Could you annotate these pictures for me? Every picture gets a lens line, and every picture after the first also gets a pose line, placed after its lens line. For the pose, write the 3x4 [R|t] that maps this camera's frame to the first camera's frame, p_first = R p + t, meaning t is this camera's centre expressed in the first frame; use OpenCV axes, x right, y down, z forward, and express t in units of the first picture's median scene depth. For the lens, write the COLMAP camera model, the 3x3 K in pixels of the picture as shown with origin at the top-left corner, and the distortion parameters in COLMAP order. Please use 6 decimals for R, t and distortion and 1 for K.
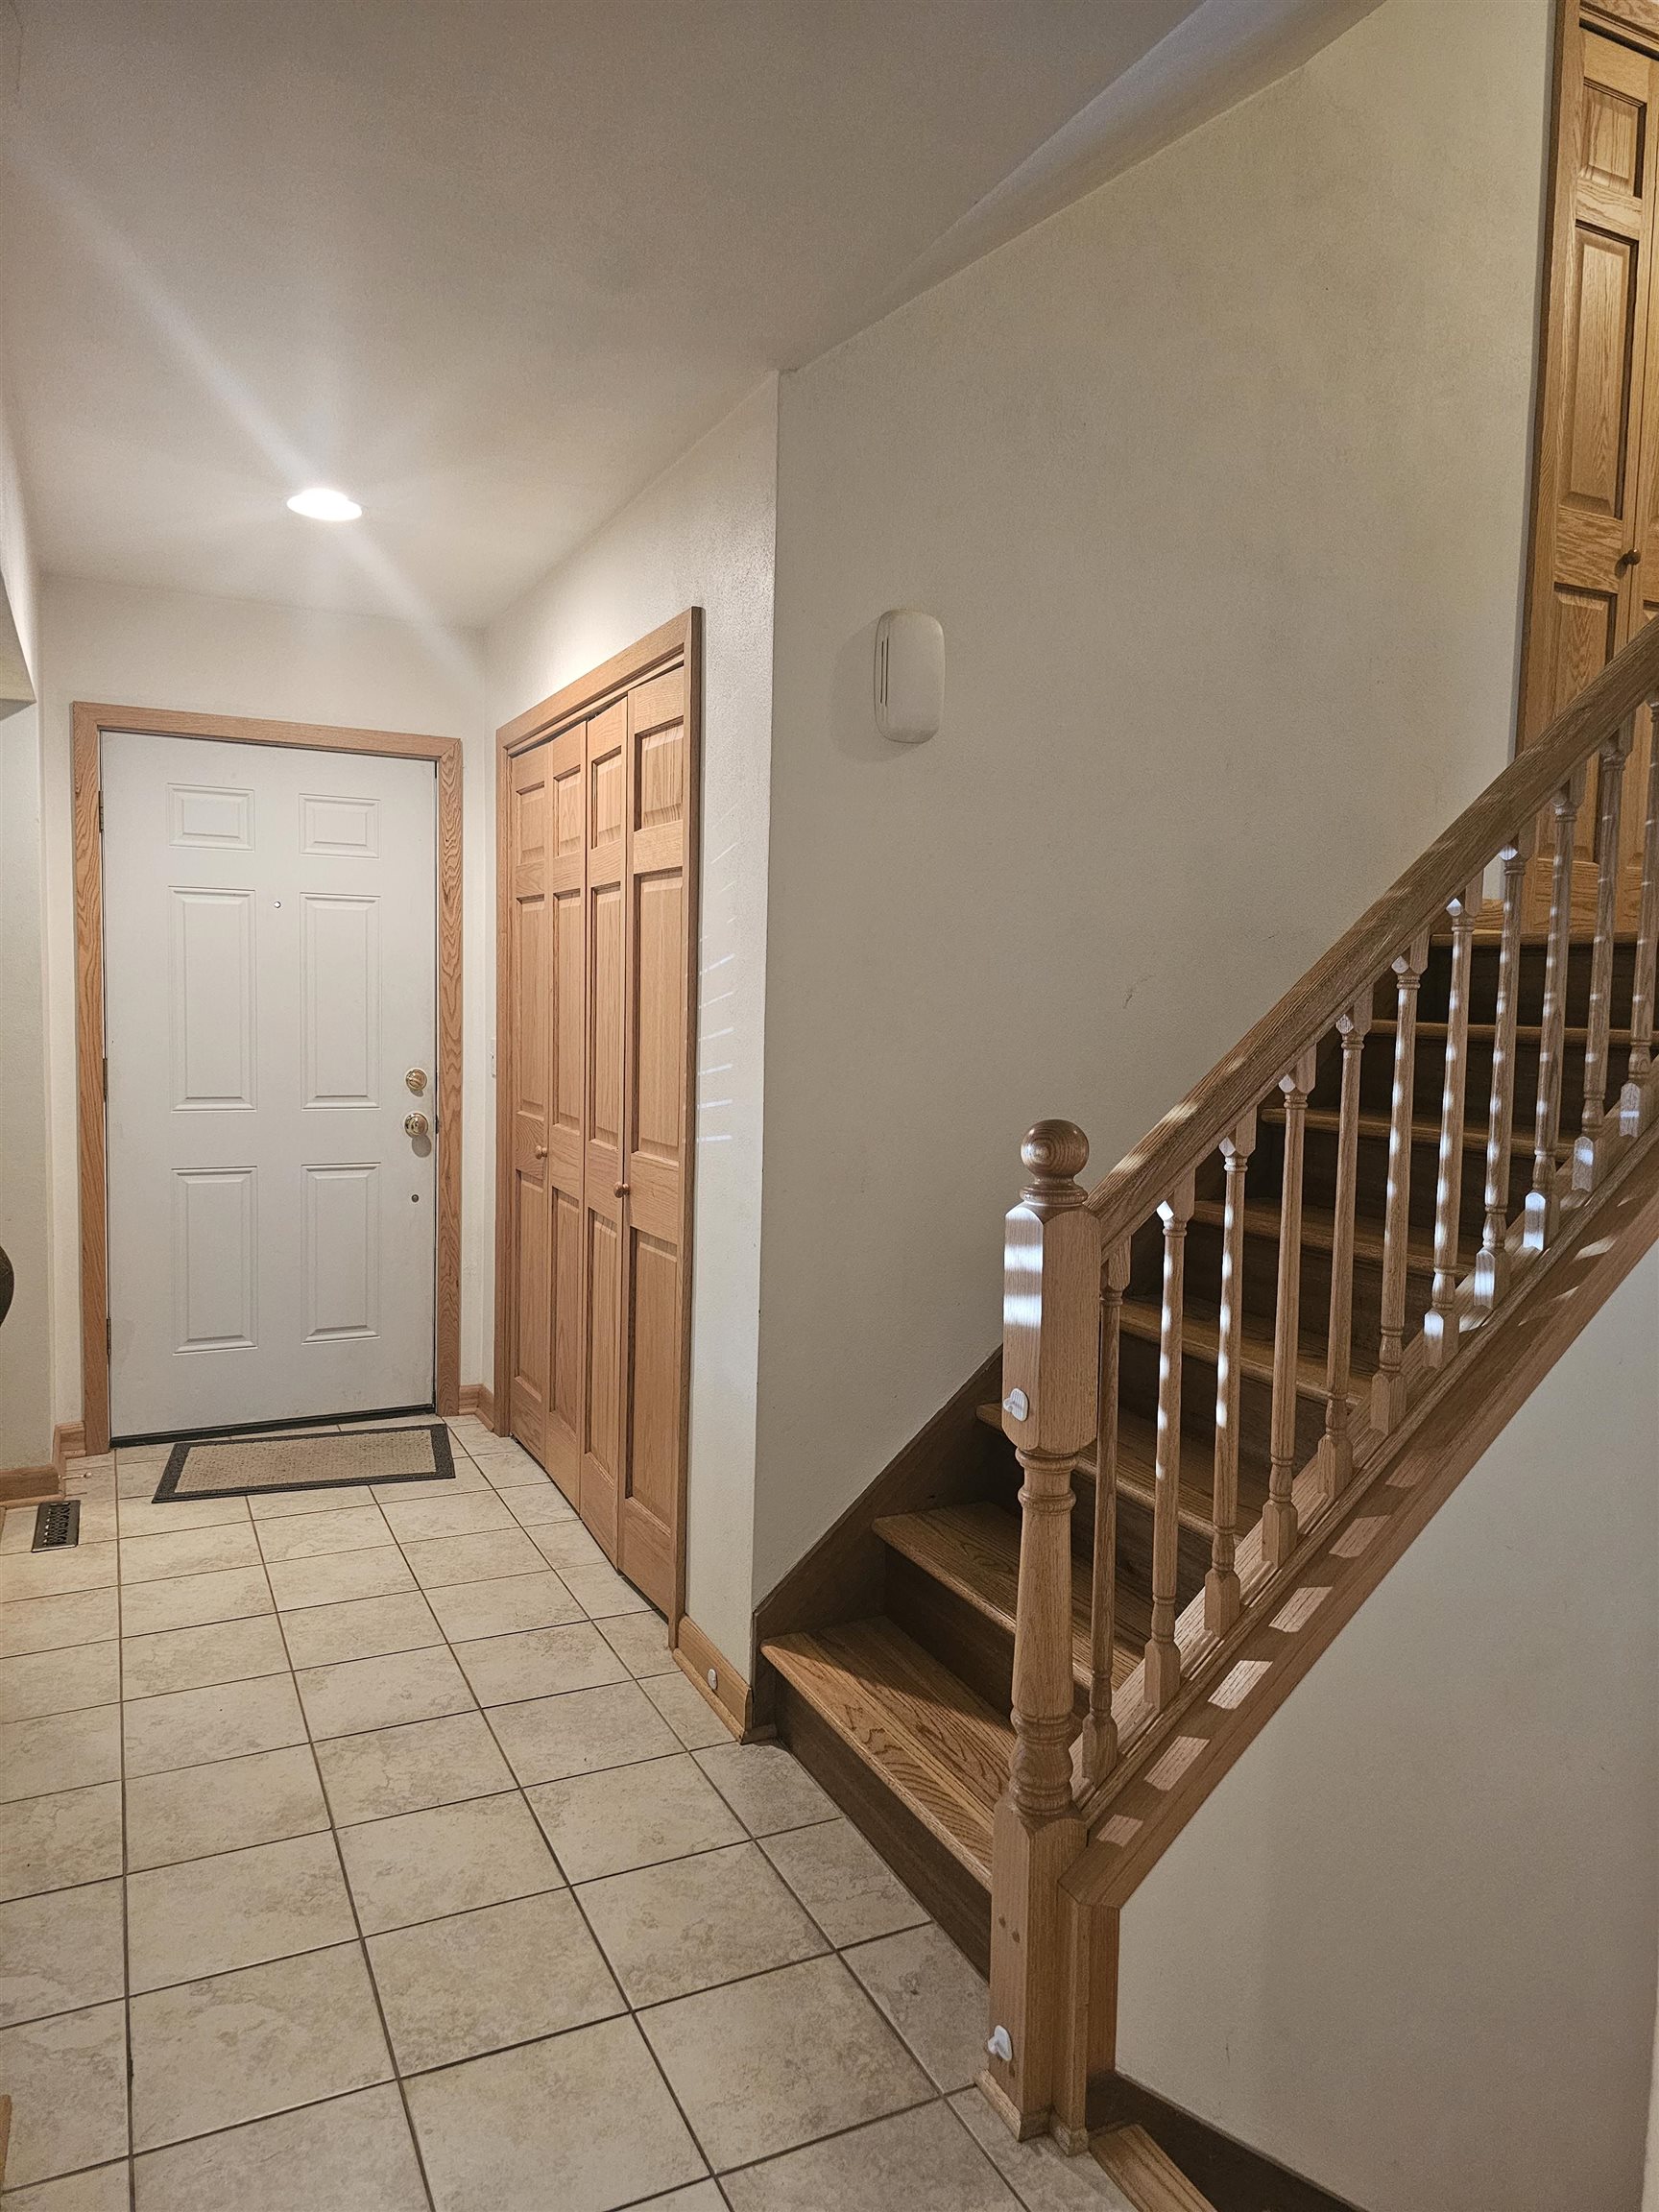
lens RADIAL K [[1486.7, 0, 826.5], [0, 1486.7, 1088.5], [0, 0, 1]] dist [0.069764, -0.056153]
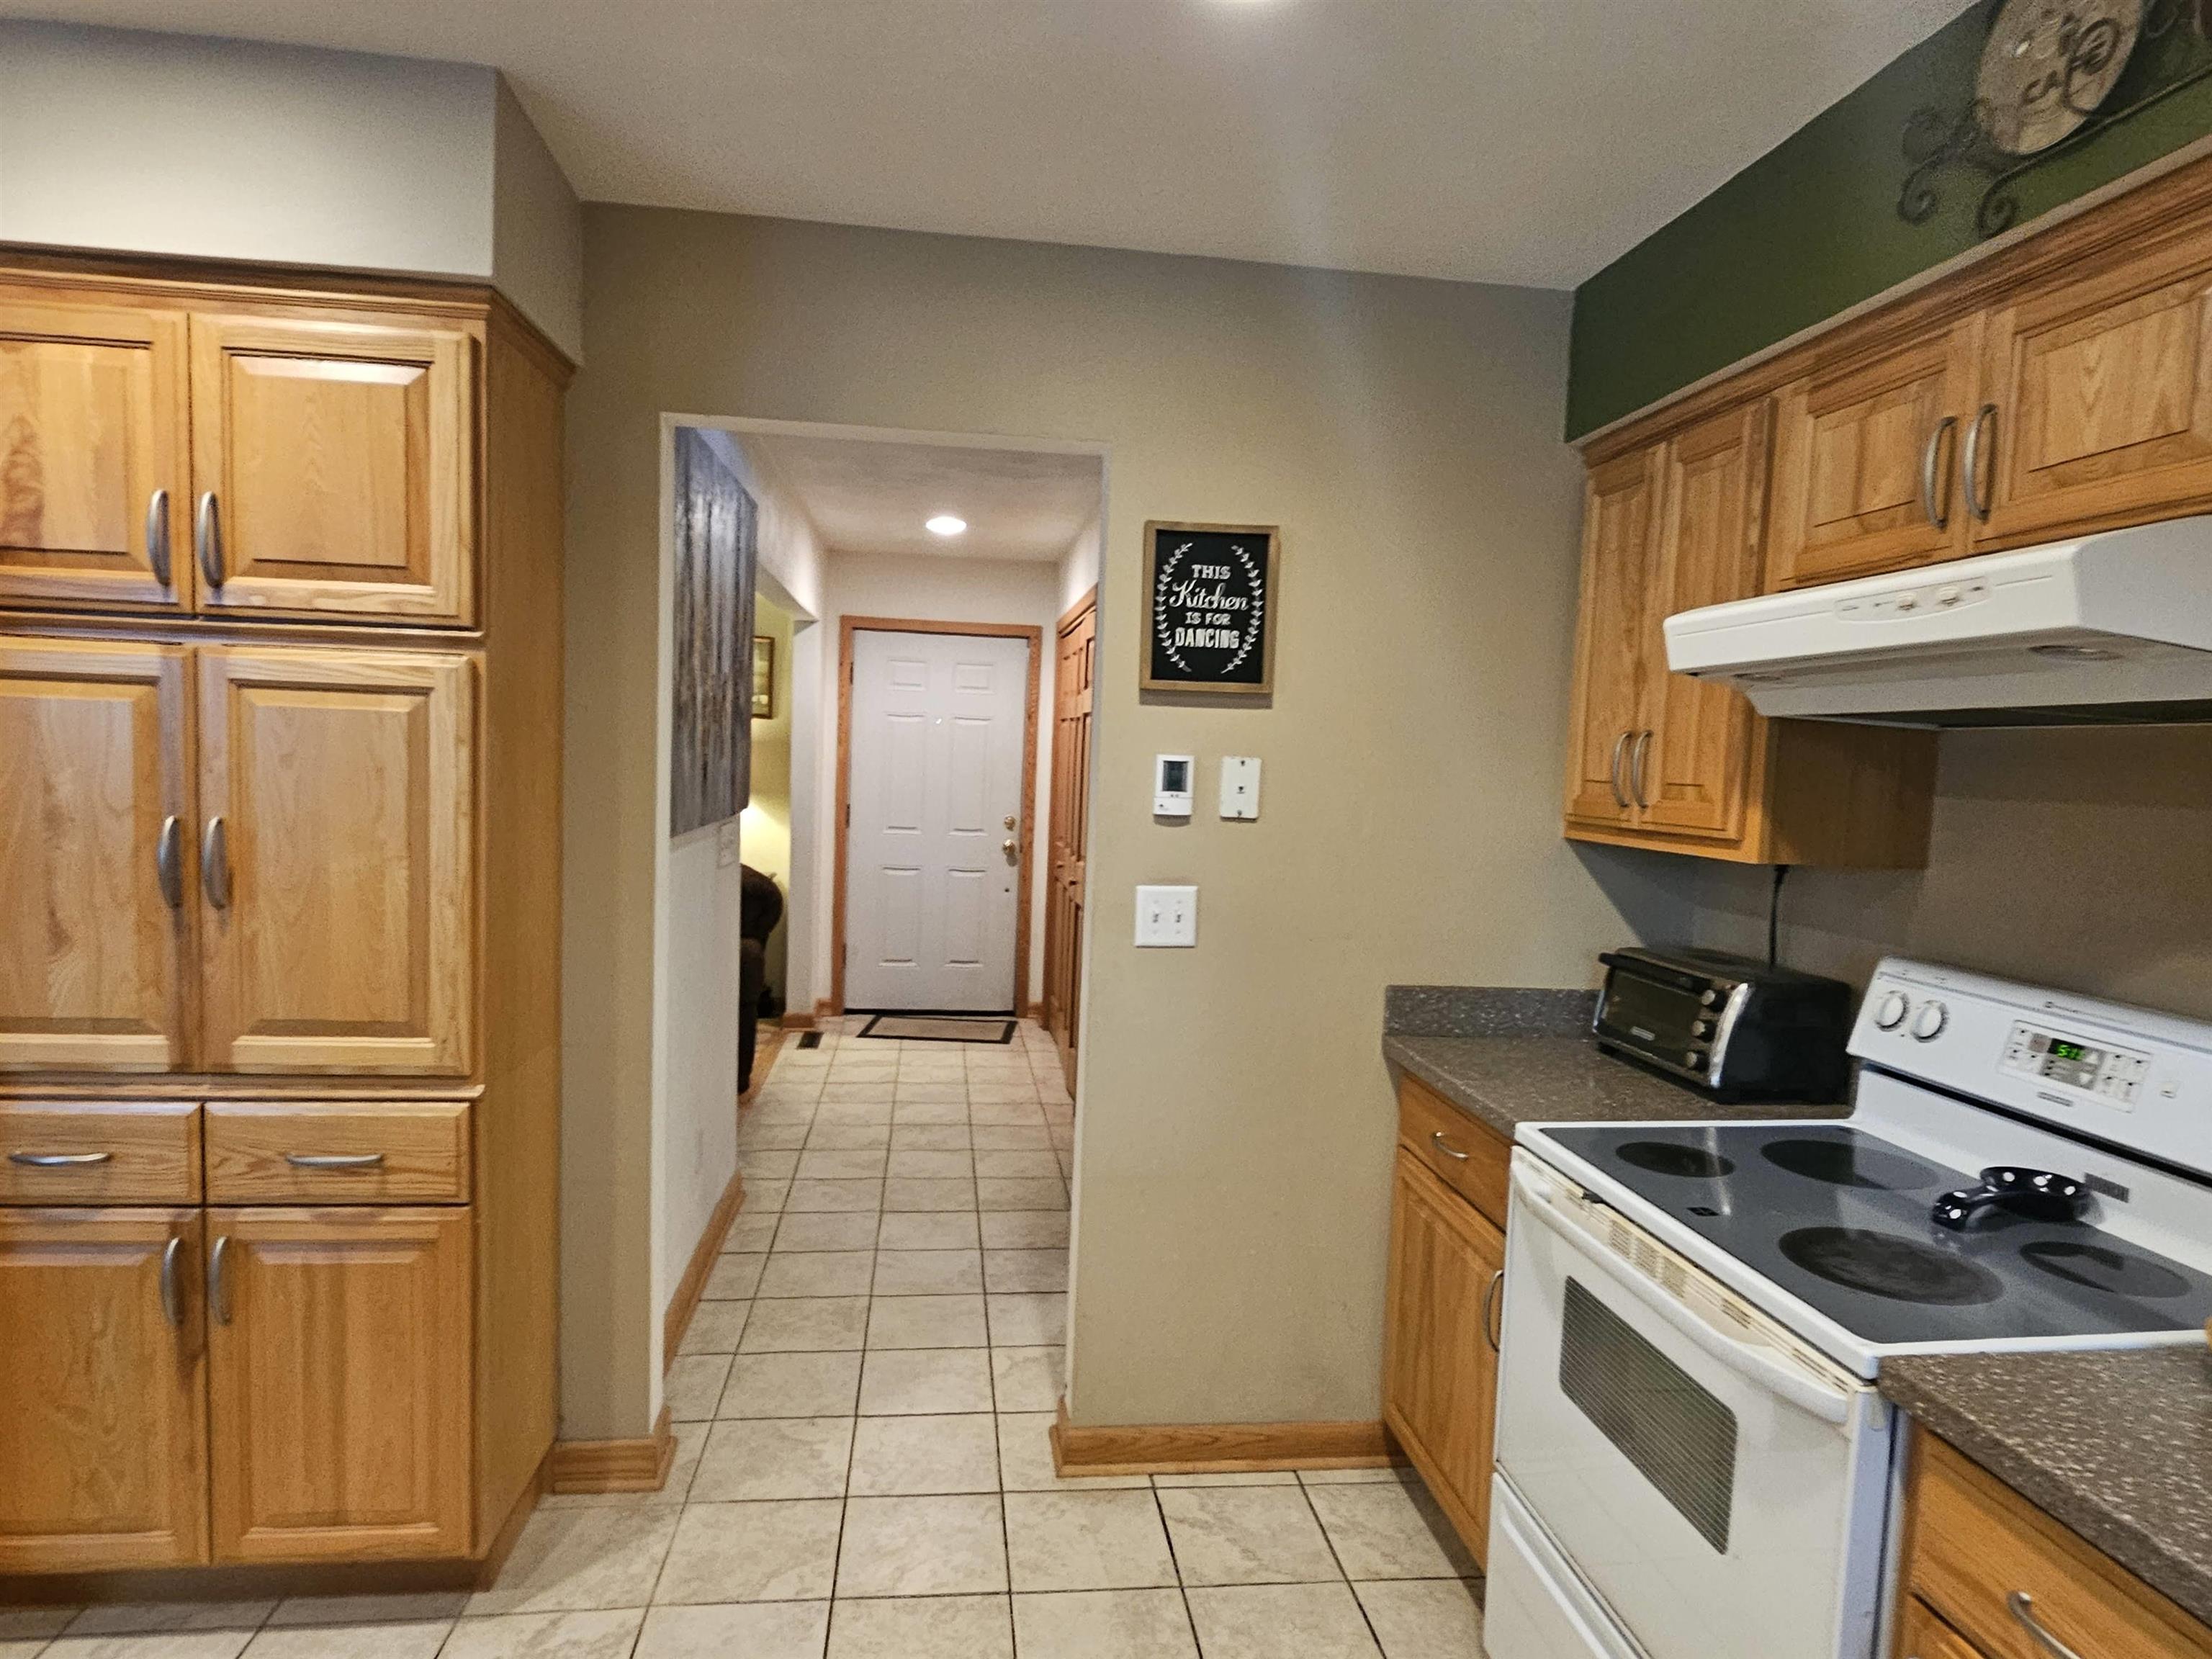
lens RADIAL K [[1268.5, 0, 1098.4], [0, 1268.5, 841.8], [0, 0, 1]] dist [0.000475, 0.000767]
pose [[0.949115, 0.040887, -0.312263, 0.358765], [-0.042151, 0.999108, 0.002702, 0.010944], [0.312095, 0.010598, 0.949992, -0.461720]]
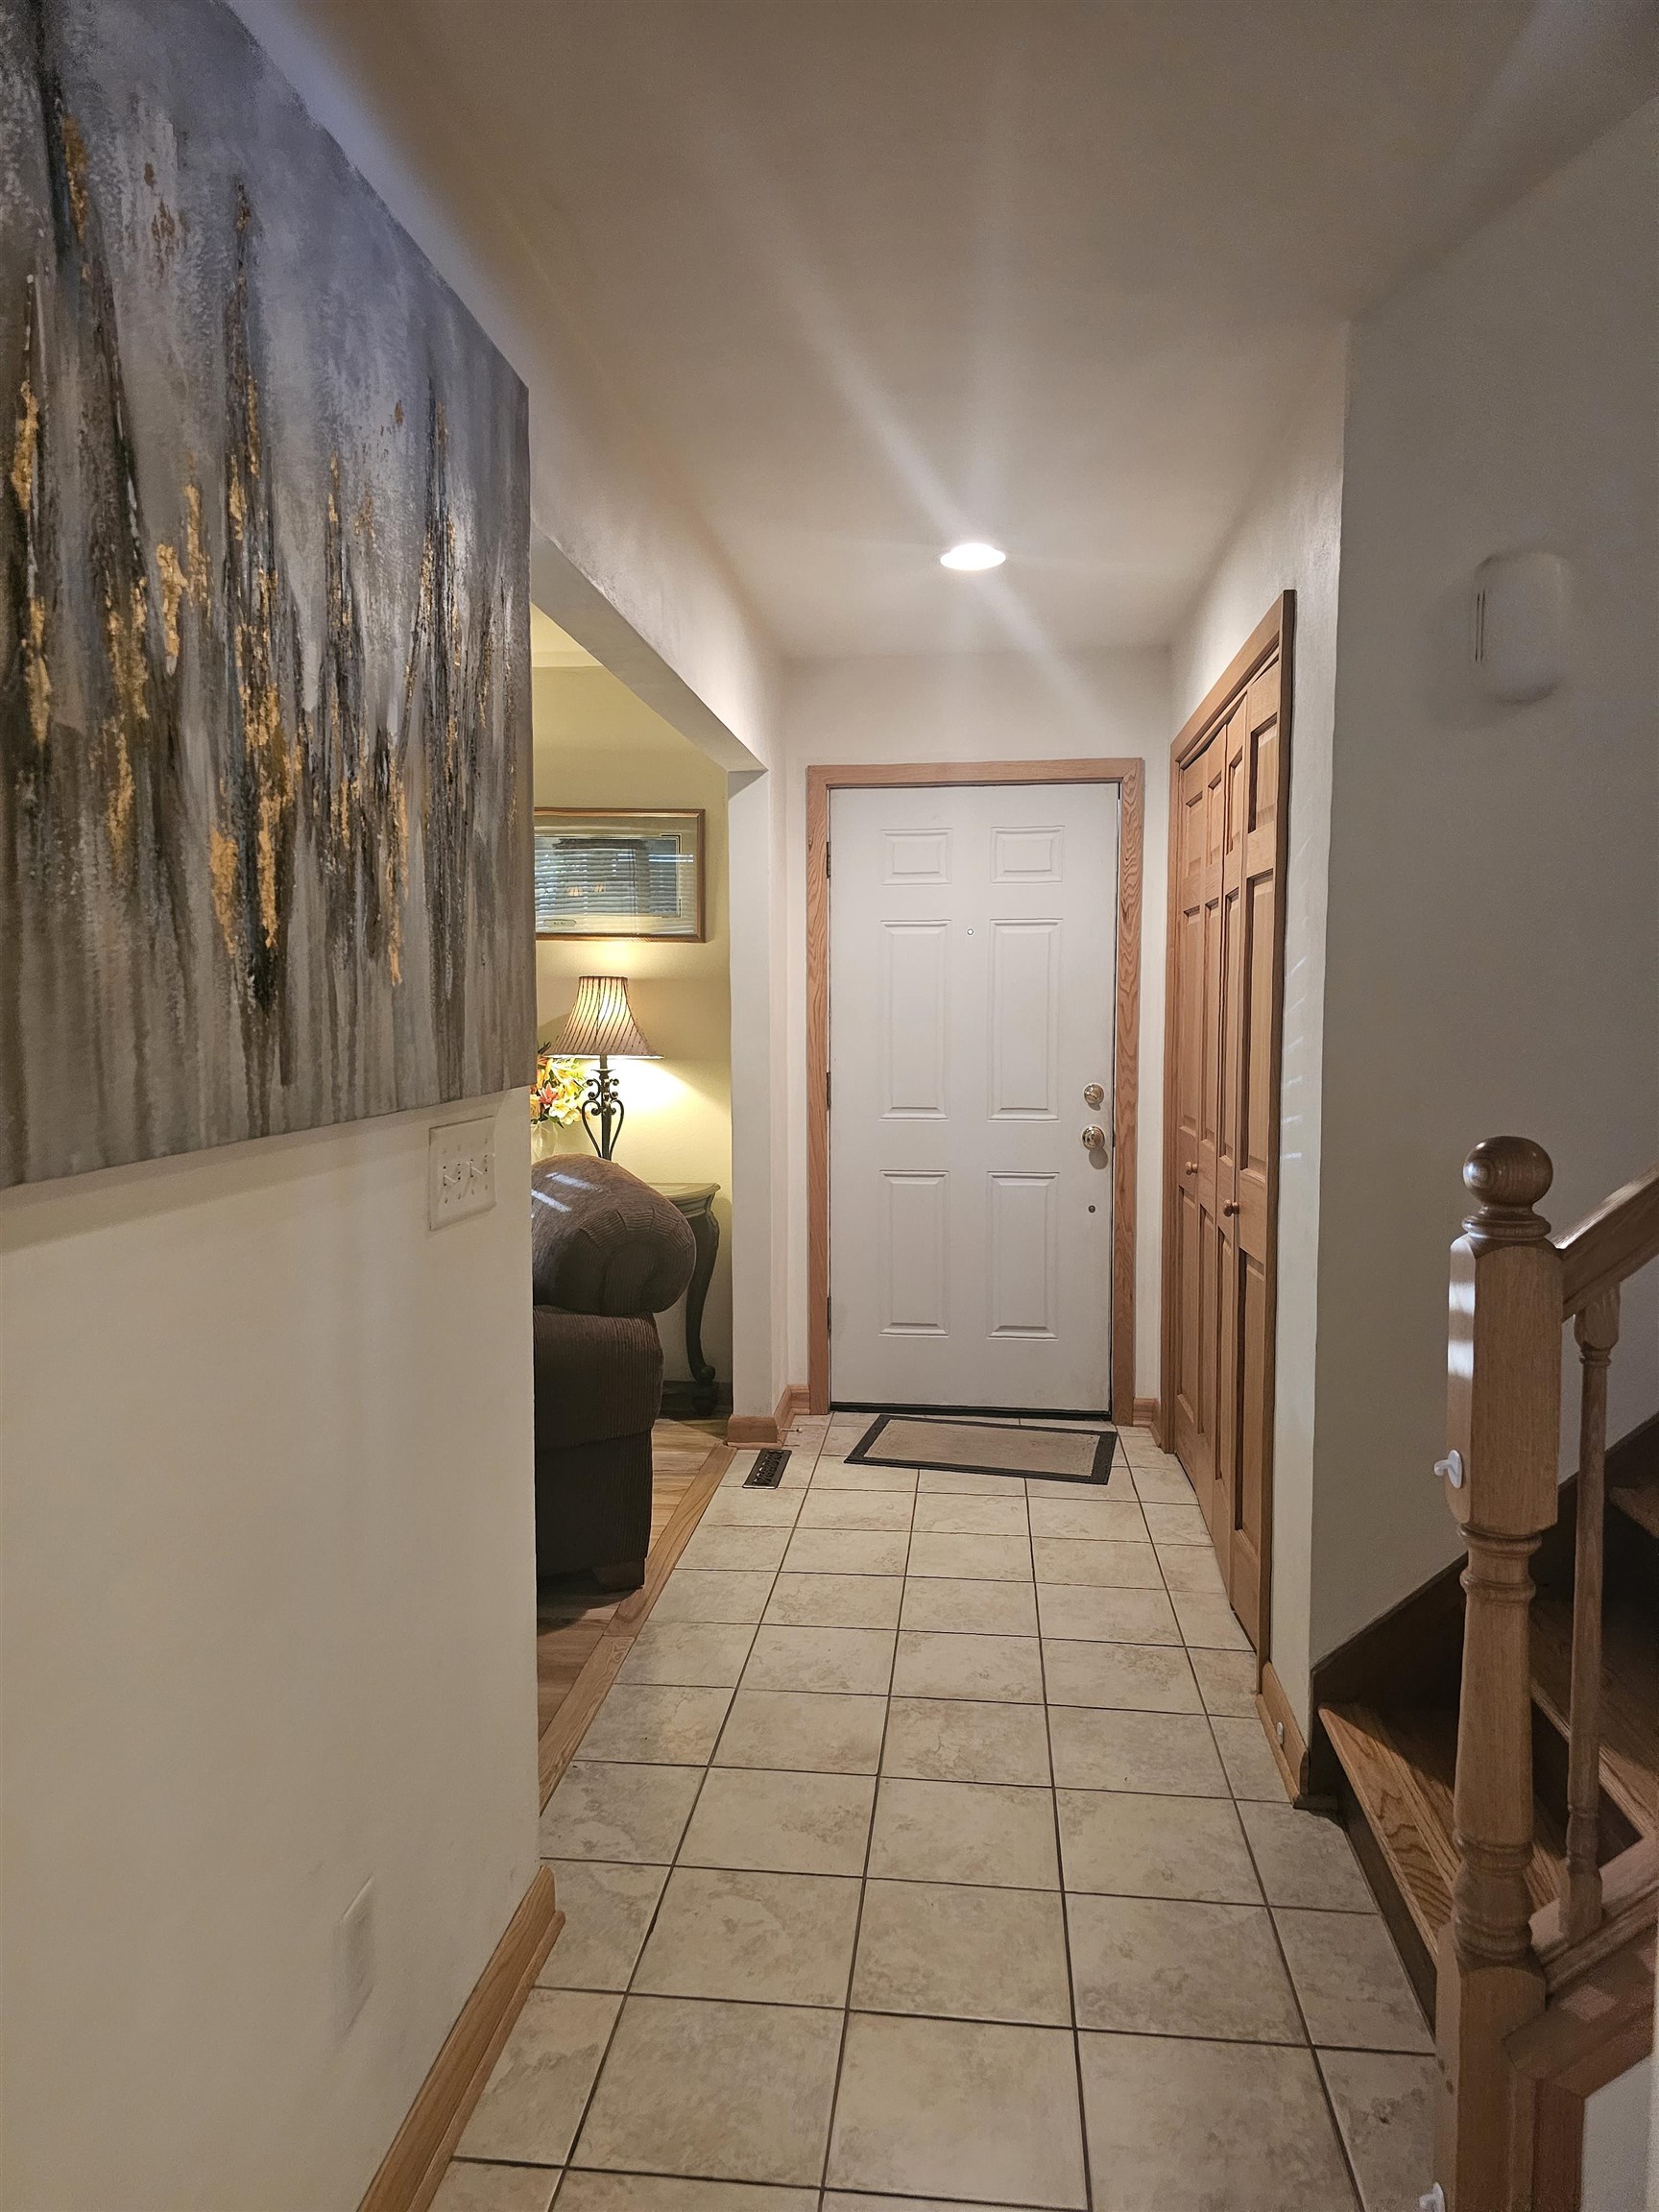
lens RADIAL K [[1485.3, 0, 820.5], [0, 1485.3, 1098.3], [0, 0, 1]] dist [0.073033, -0.060427]
pose [[0.849254, 0.013190, -0.527820, 0.135650], [-0.017456, 0.999843, -0.003101, 0.004443], [0.527696, 0.011847, 0.849350, 0.036462]]
